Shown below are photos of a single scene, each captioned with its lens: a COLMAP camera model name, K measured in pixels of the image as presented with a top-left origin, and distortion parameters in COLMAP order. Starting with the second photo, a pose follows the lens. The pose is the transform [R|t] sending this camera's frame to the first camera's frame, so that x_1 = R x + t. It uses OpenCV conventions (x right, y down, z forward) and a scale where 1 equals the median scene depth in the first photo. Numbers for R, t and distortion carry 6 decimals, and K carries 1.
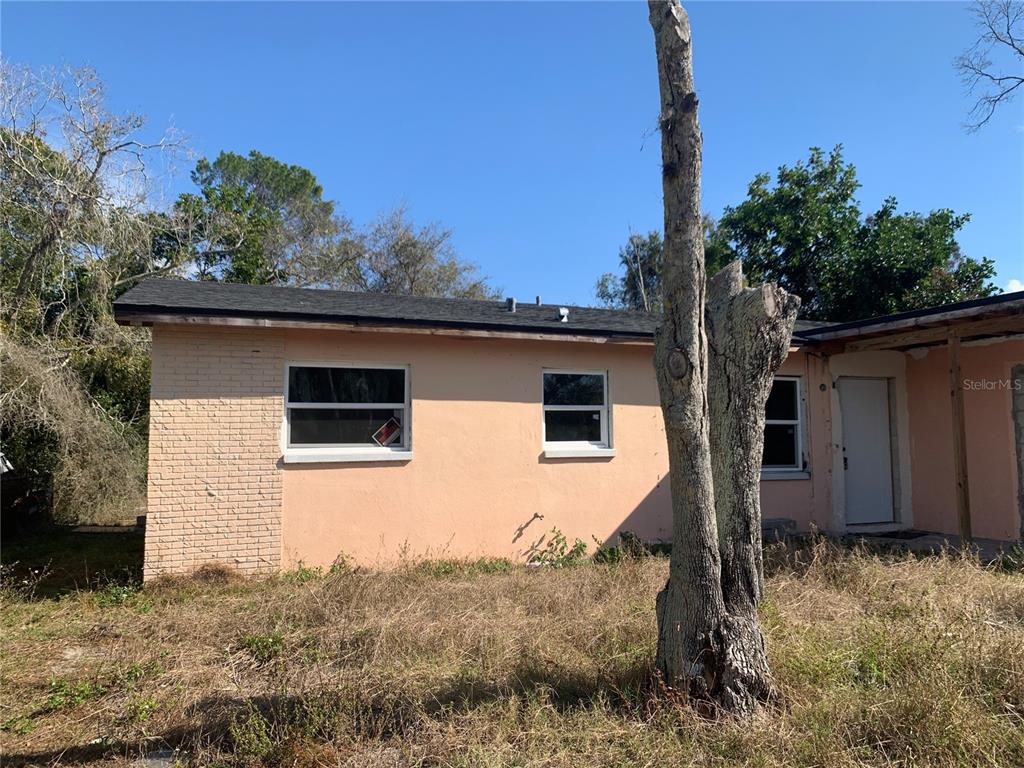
lens RADIAL K [[776.7, 0, 499.5], [0, 776.7, 365.0], [0, 0, 1]] dist [0.059935, -0.082878]
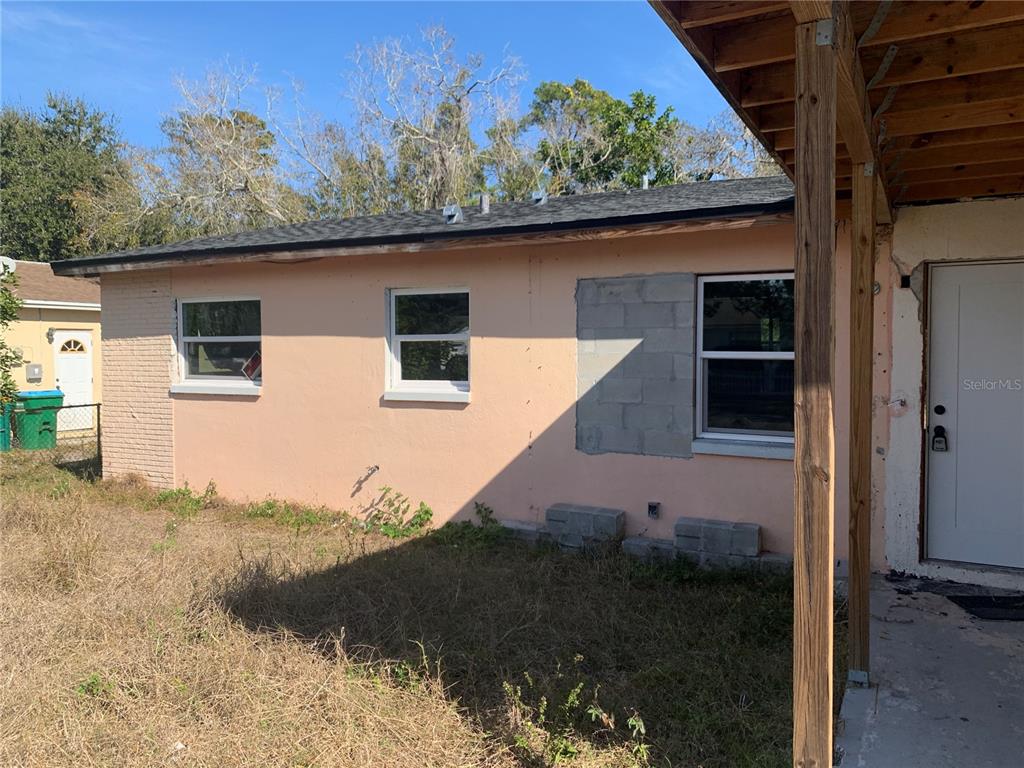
lens RADIAL K [[776.7, 0, 508.1], [0, 776.7, 376.7], [0, 0, 1]] dist [0.059935, -0.082878]
pose [[0.653465, 0.033322, -0.756223, 0.752065], [0.070049, 0.992082, 0.104245, 0.018796], [0.753709, -0.121093, 0.645956, 0.568522]]
